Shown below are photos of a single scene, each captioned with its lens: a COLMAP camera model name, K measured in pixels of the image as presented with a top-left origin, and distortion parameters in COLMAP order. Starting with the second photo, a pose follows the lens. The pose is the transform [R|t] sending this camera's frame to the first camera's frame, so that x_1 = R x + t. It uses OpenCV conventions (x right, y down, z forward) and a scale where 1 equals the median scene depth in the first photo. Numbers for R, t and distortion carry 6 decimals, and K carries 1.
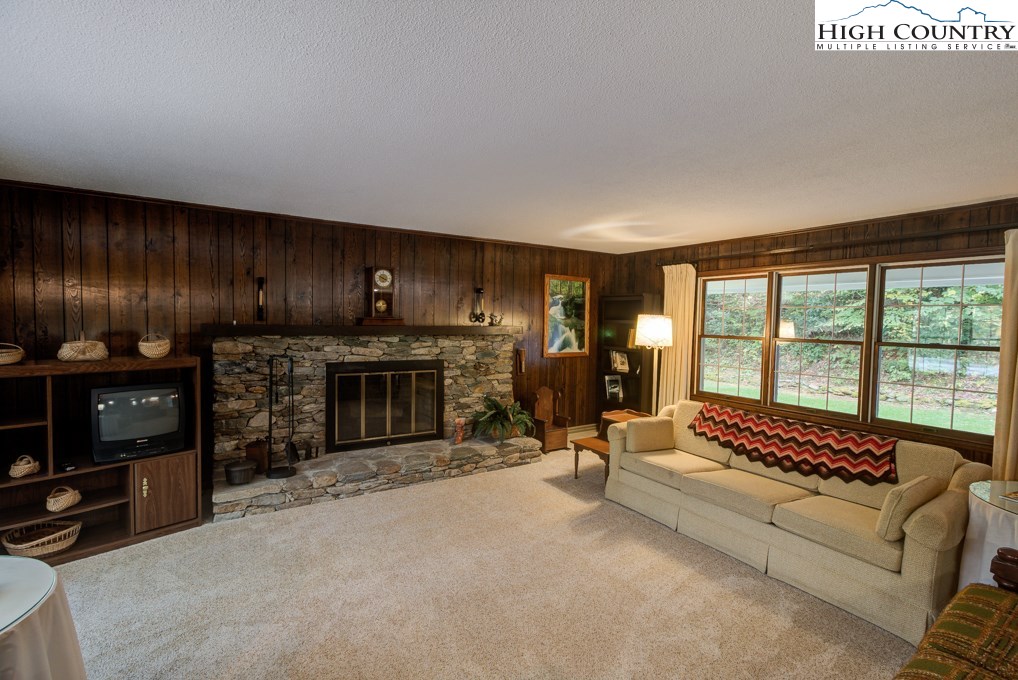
lens RADIAL K [[474.5, 0, 508.4], [0, 474.5, 318.9], [0, 0, 1]] dist [0.000809, 0.000208]
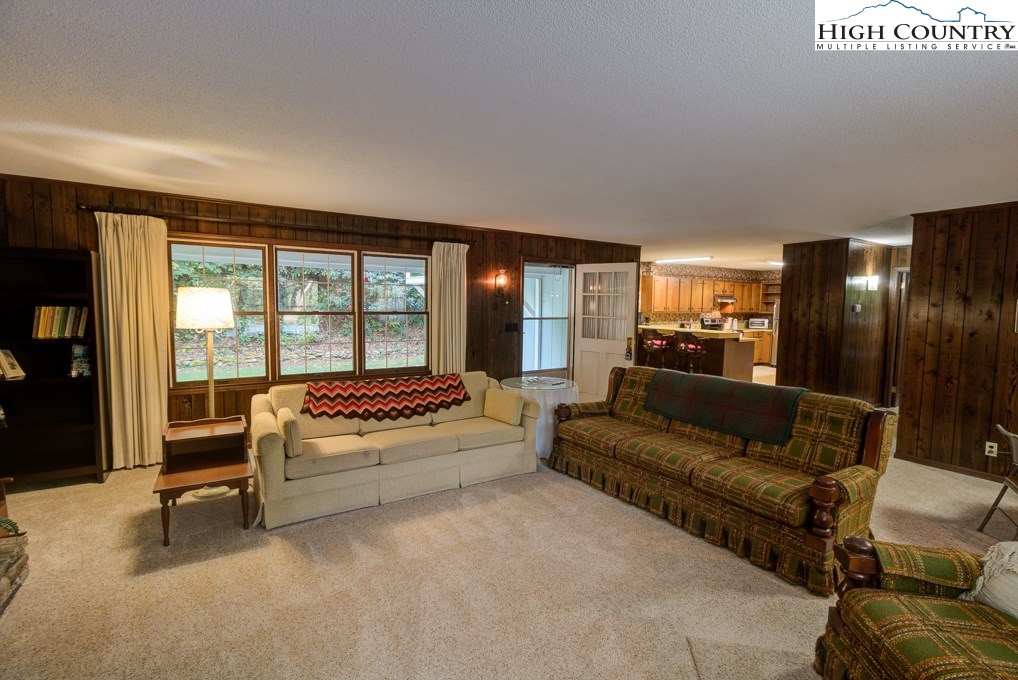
lens RADIAL K [[476.3, 0, 512.9], [0, 476.3, 339.0], [0, 0, 1]] dist [-0.001419, 0.013073]
pose [[-0.008501, -0.088048, 0.996080, -0.565273], [-0.011818, 0.996055, 0.087945, 0.001793], [-0.999894, -0.011024, -0.009508, 0.651596]]
